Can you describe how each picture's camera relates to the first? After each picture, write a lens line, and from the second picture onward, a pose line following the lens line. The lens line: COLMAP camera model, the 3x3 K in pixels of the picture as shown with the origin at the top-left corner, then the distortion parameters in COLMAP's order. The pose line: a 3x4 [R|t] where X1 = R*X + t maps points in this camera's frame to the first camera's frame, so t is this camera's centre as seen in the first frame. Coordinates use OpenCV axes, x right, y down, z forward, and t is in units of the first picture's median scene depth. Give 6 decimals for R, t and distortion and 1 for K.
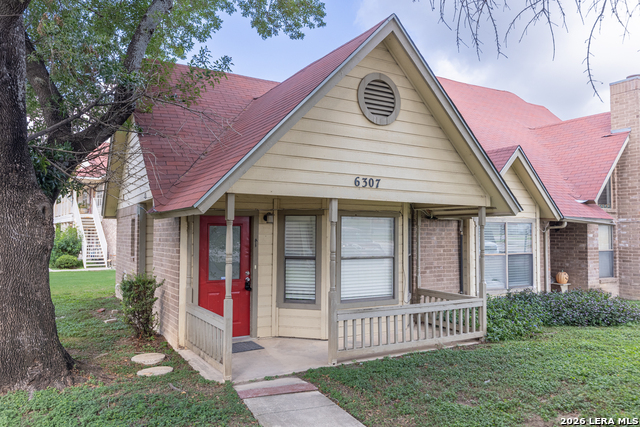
lens RADIAL K [[474.1, 0, 320.0], [0, 474.1, 213.5], [0, 0, 1]] dist [0.003308, 0.002285]
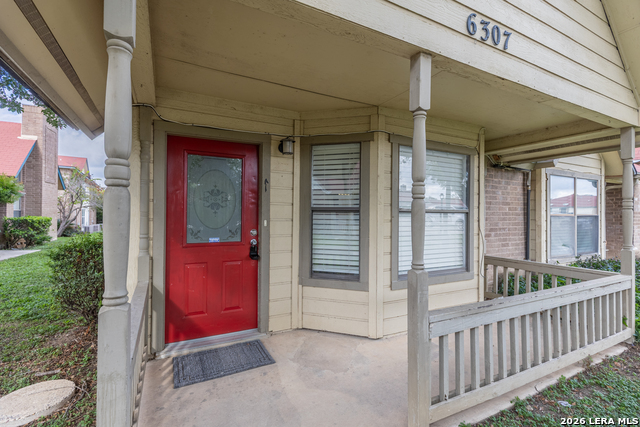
lens RADIAL K [[288.9, 0, 321.8], [0, 288.9, 212.7], [0, 0, 1]] dist [0.004258, 0.000306]
pose [[0.998666, 0.002207, -0.051592, -0.039746], [-0.000476, 0.999437, 0.033546, 0.084807], [0.051637, -0.033477, 0.998105, 0.608158]]
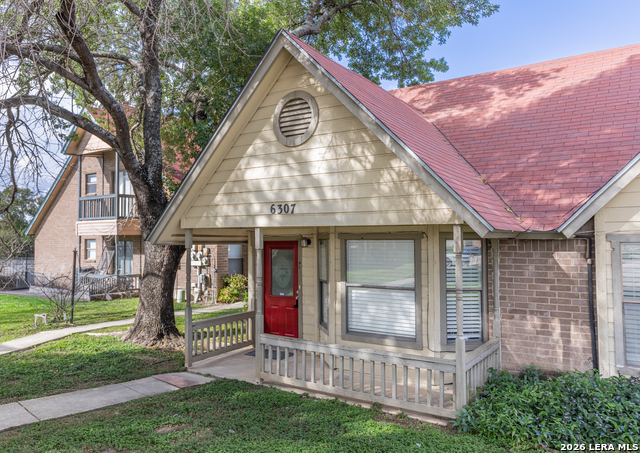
lens RADIAL K [[500.4, 0, 297.3], [0, 500.4, 225.6], [0, 0, 1]] dist [-0.000115, 0.001419]
pose [[0.417051, -0.030629, -0.908367, 0.903305], [0.043246, 0.998969, -0.013829, -0.012858], [0.907854, -0.033516, 0.417945, 0.511249]]
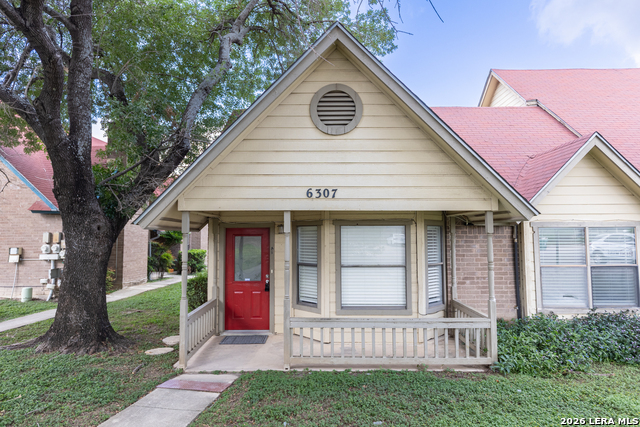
lens RADIAL K [[377.9, 0, 320.0], [0, 377.9, 213.5], [0, 0, 1]] dist [0.004839, 0.000978]
pose [[0.859109, -0.038482, -0.510344, 0.437003], [0.028801, 0.999224, -0.026862, -0.000354], [0.510982, 0.008379, 0.859551, 0.260890]]
